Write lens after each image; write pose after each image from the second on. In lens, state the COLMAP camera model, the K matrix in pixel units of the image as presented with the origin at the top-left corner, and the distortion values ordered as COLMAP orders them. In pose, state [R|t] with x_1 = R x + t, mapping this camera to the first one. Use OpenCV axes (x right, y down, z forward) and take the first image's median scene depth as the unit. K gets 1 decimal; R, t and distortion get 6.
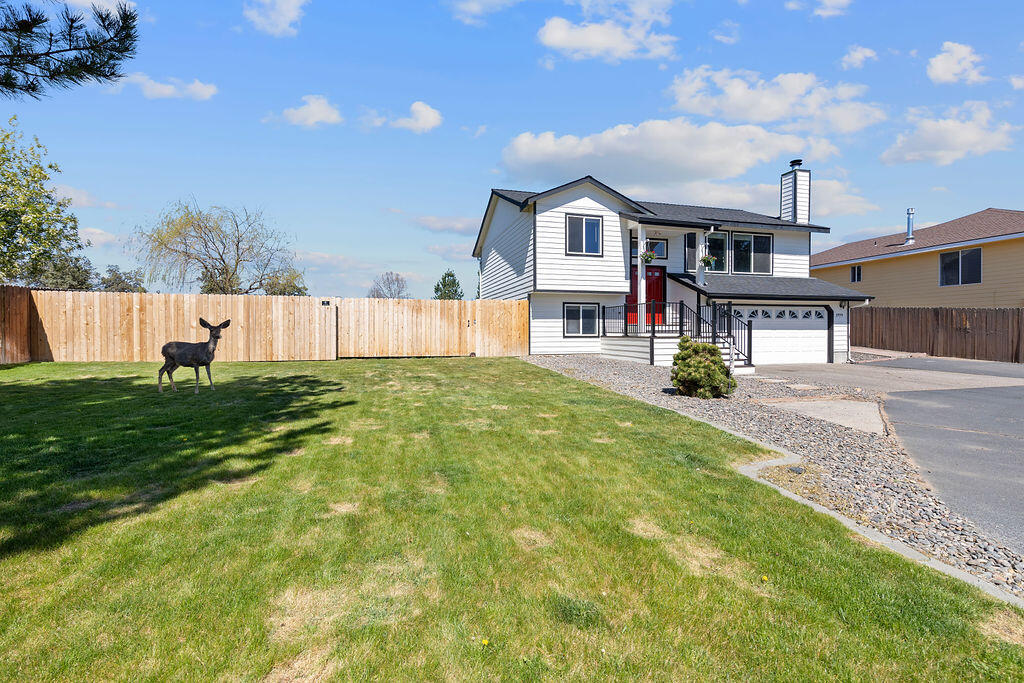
lens RADIAL K [[441.6, 0, 512.2], [0, 441.6, 335.6], [0, 0, 1]] dist [-0.001473, -0.000743]
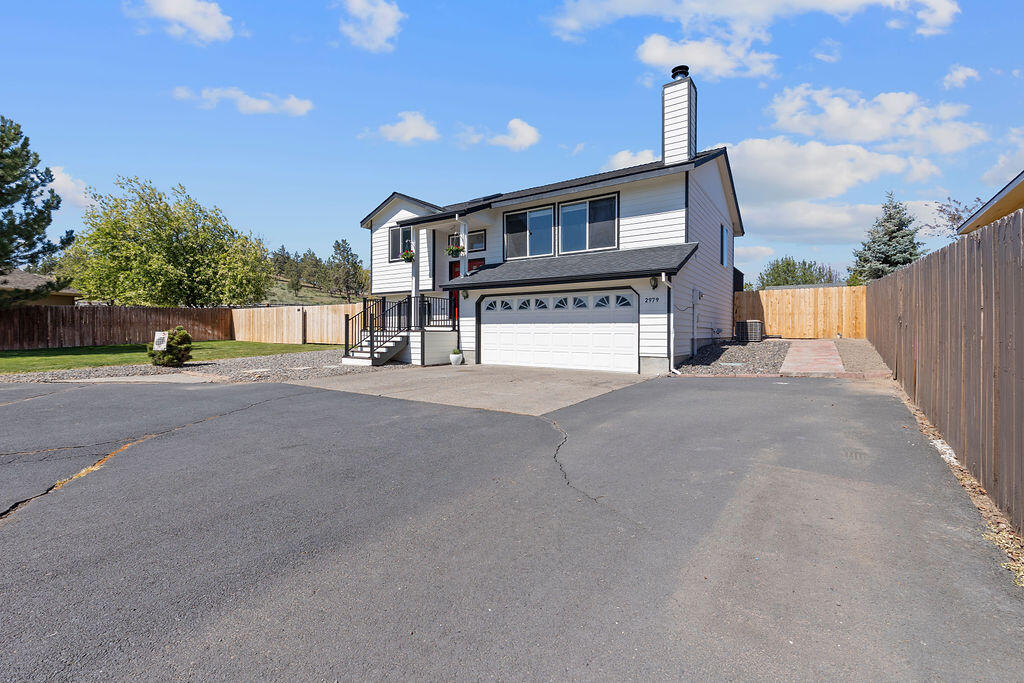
lens RADIAL K [[441.6, 0, 512.2], [0, 441.6, 335.6], [0, 0, 1]] dist [-0.001473, -0.000743]
pose [[0.653092, 0.014733, -0.757136, 1.203224], [-0.002193, 0.999843, 0.017564, -0.005513], [0.757276, -0.009810, 0.653022, 0.450787]]
